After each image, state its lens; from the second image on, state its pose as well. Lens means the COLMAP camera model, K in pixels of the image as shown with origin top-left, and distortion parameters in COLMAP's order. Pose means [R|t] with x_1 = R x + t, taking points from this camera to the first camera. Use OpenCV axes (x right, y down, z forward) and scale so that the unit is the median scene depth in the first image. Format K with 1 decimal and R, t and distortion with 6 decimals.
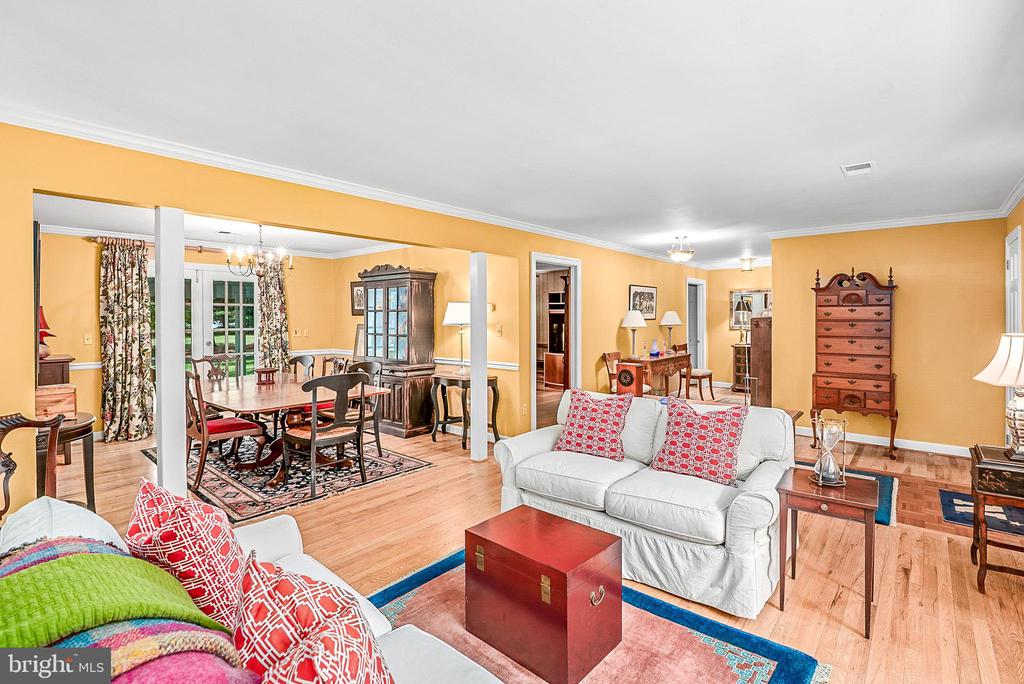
lens RADIAL K [[475.9, 0, 514.6], [0, 475.9, 324.4], [0, 0, 1]] dist [-0.019657, 0.000101]
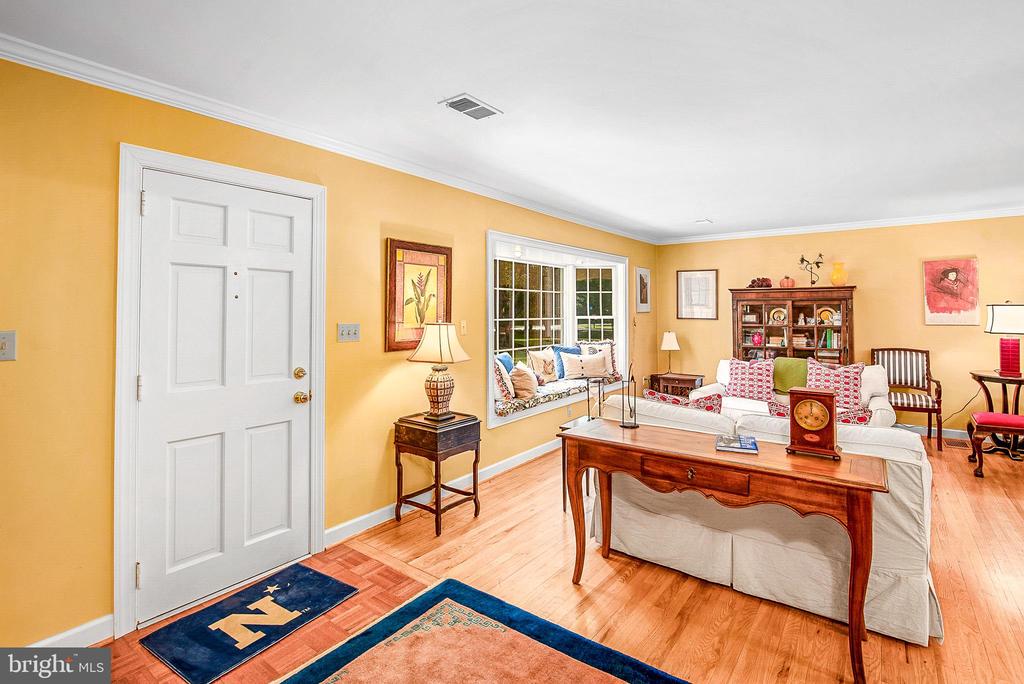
lens RADIAL K [[485.4, 0, 516.8], [0, 485.4, 296.8], [0, 0, 1]] dist [-0.019792, 0.000186]
pose [[-0.997916, 0.002965, -0.064458, 0.481174], [0.003717, 0.999927, -0.011540, -0.017525], [0.064419, -0.011756, -0.997854, 1.158731]]
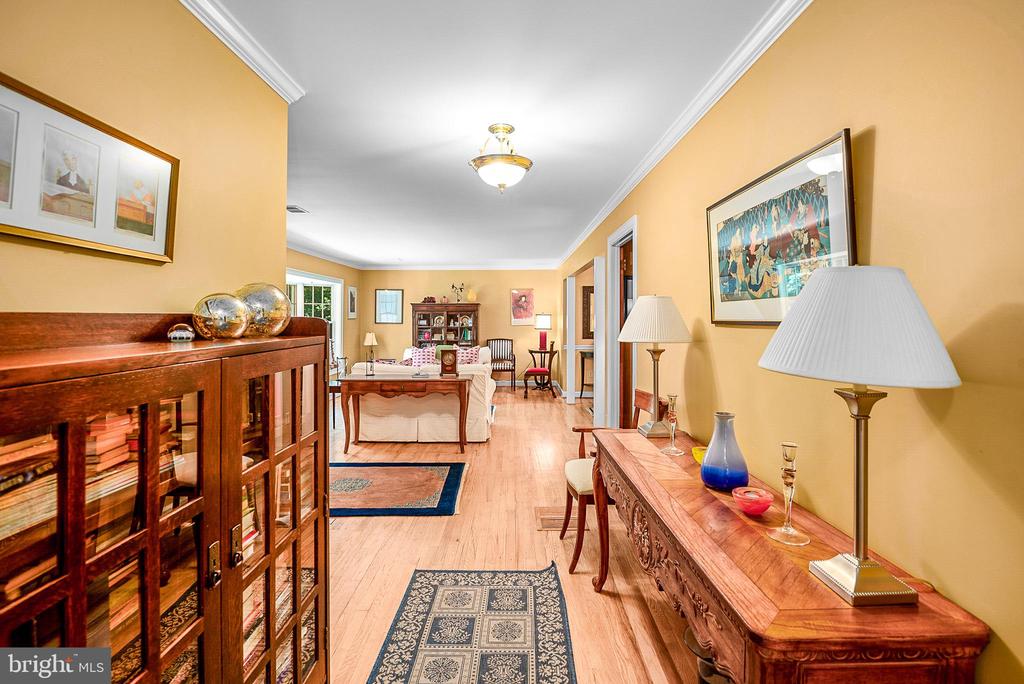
lens RADIAL K [[482.6, 0, 511.2], [0, 482.6, 308.3], [0, 0, 1]] dist [-0.018442, -0.000124]
pose [[-0.762104, -0.007945, -0.647406, 0.781906], [-0.007122, 0.999967, -0.003888, -0.026215], [0.647415, 0.001648, -0.762136, 1.654641]]
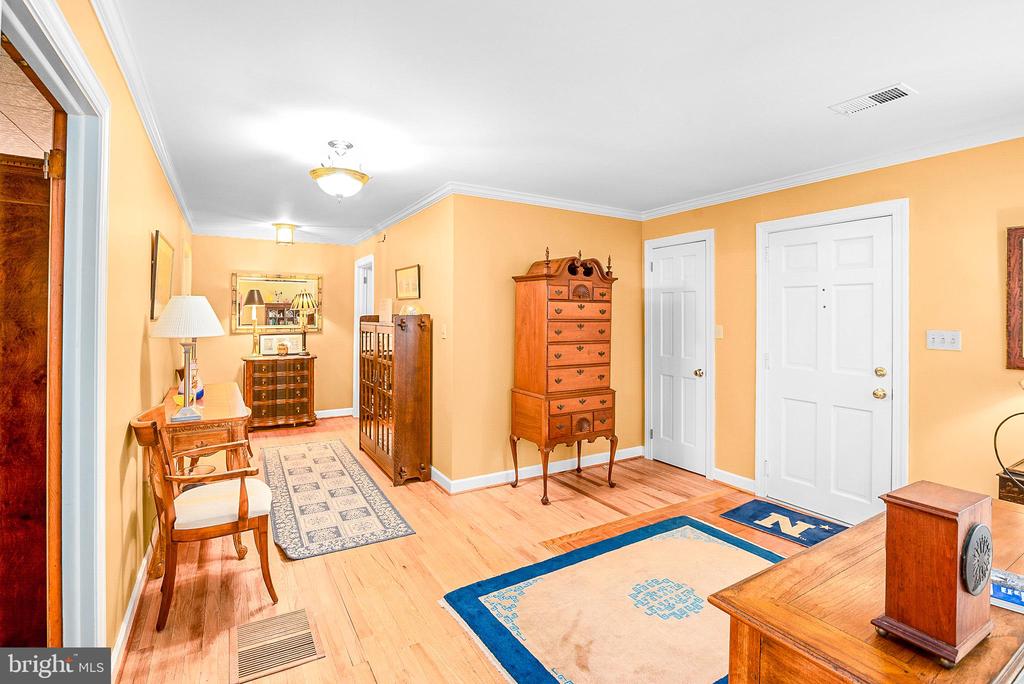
lens RADIAL K [[482.6, 0, 511.2], [0, 482.6, 308.3], [0, 0, 1]] dist [-0.018442, -0.000124]
pose [[0.324491, 0.017409, 0.945729, -0.057212], [0.009039, 0.999728, -0.021504, -0.011661], [-0.945846, 0.015526, 0.324245, 0.836293]]
